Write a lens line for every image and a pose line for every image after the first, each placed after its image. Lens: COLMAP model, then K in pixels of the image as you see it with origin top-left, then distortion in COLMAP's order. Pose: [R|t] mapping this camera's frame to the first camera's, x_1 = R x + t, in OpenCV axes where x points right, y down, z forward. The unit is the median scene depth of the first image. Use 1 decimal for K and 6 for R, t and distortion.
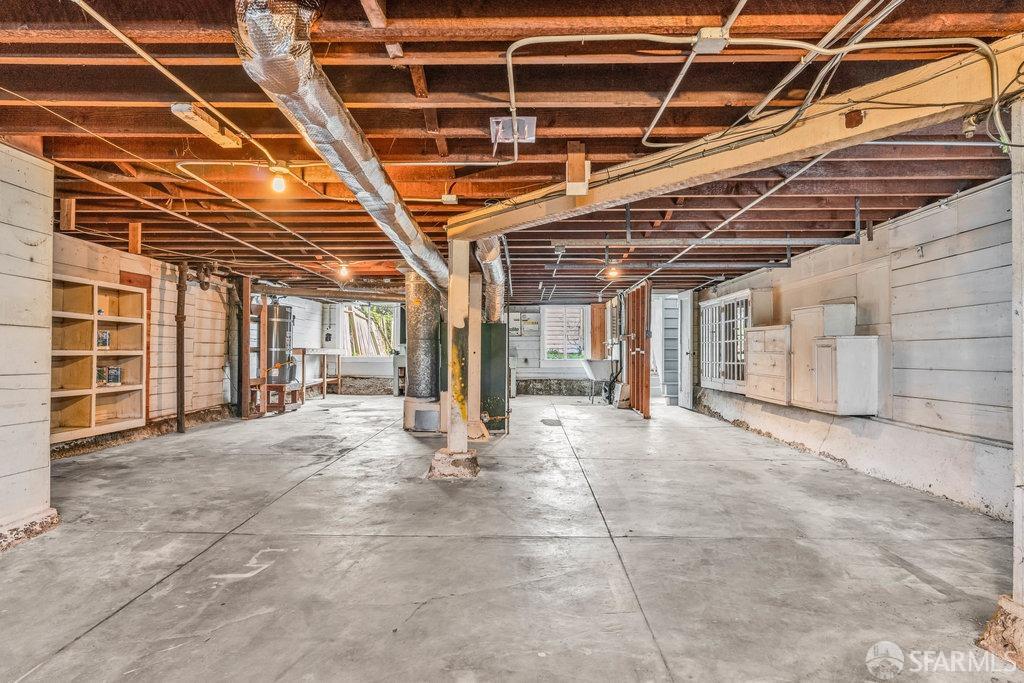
lens RADIAL K [[644.6, 0, 507.7], [0, 644.6, 343.9], [0, 0, 1]] dist [0.008495, -0.005683]
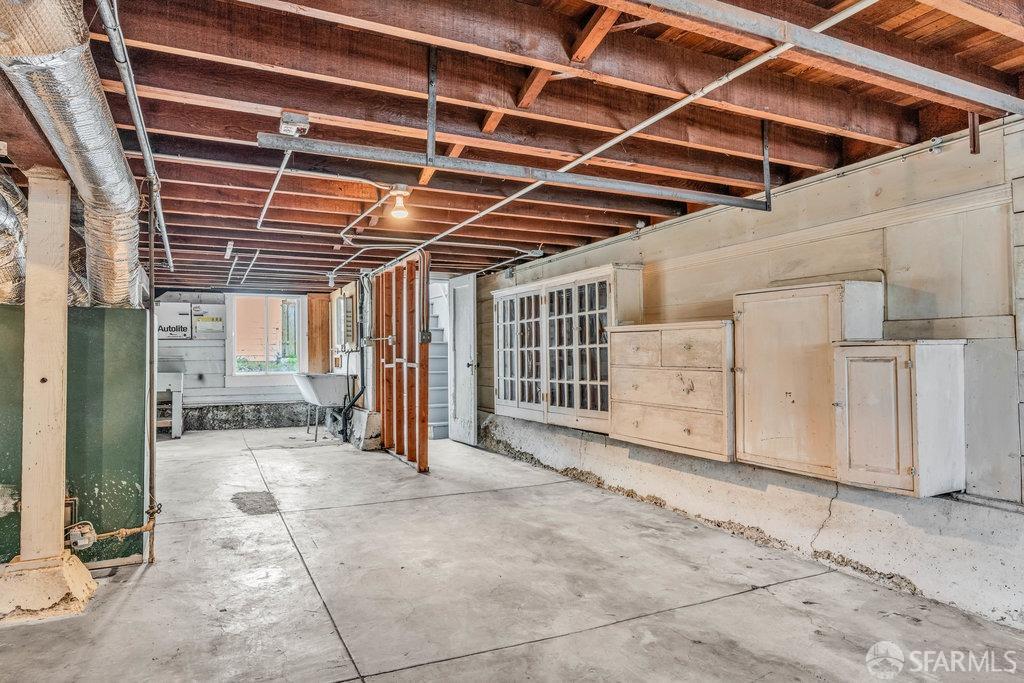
lens RADIAL K [[644.6, 0, 568.5], [0, 644.6, 349.8], [0, 0, 1]] dist [0.008495, -0.005683]
pose [[0.854885, -0.000801, 0.518817, 0.011638], [0.000540, 1.000000, 0.000654, -0.002596], [-0.518817, -0.000278, 0.854885, 0.384544]]
